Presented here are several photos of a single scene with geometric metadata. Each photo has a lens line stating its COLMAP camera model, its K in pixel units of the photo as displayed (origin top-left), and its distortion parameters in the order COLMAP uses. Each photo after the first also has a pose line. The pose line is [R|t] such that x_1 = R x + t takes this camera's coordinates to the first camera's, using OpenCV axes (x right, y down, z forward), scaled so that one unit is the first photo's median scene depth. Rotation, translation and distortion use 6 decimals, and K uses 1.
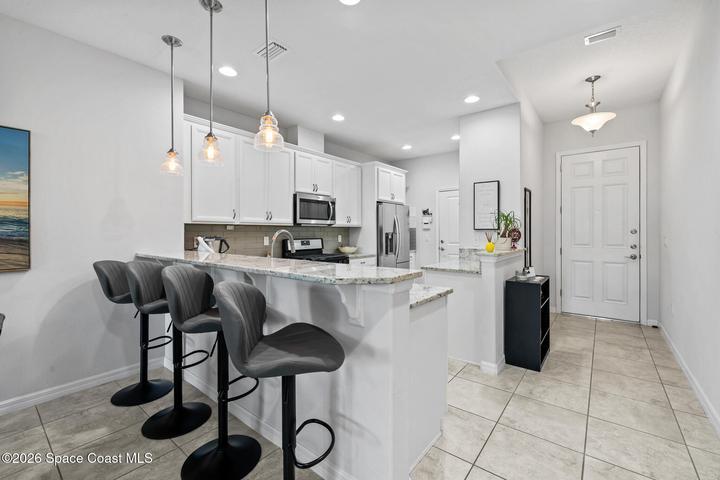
lens RADIAL K [[302.6, 0, 361.4], [0, 302.6, 232.5], [0, 0, 1]] dist [-0.001866, -0.000445]
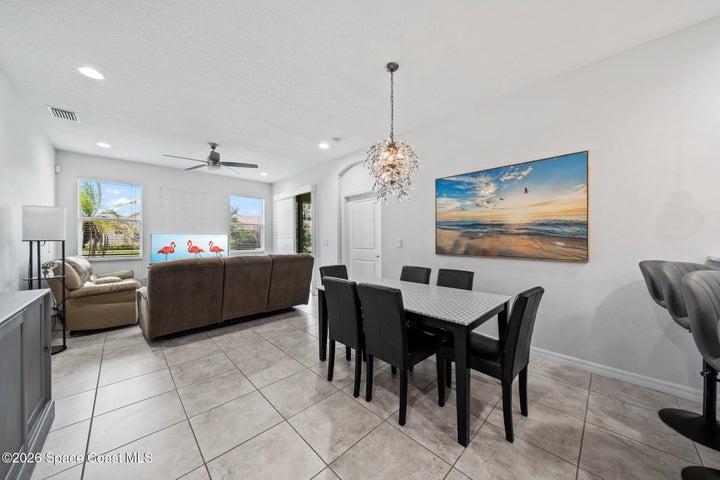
lens RADIAL K [[248.1, 0, 363.2], [0, 248.1, 239.9], [0, 0, 1]] dist [-0.002745, -0.000122]
pose [[-0.121281, 0.007017, -0.992593, 0.015370], [0.002032, 0.999975, 0.006820, 0.011941], [0.992616, -0.001190, -0.121292, 0.104843]]
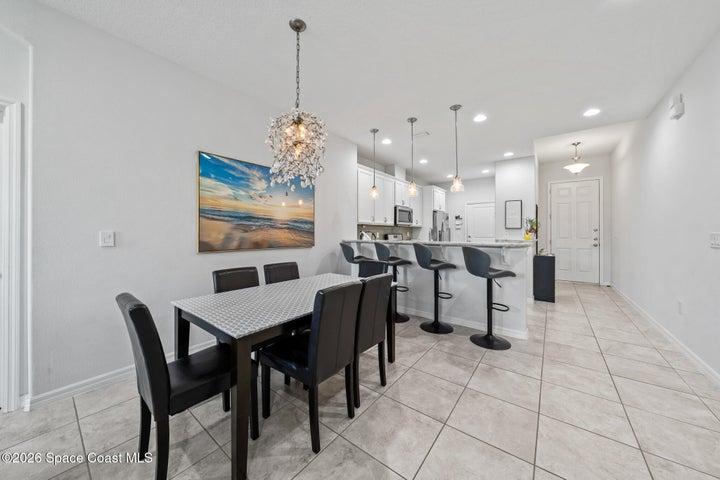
lens RADIAL K [[248.1, 0, 362.8], [0, 248.1, 230.7], [0, 0, 1]] dist [-0.002745, -0.000122]
pose [[0.999772, 0.003442, 0.021060, -0.419722], [-0.003276, 0.999963, -0.007905, 0.015494], [-0.021087, 0.007834, 0.999747, -0.347370]]
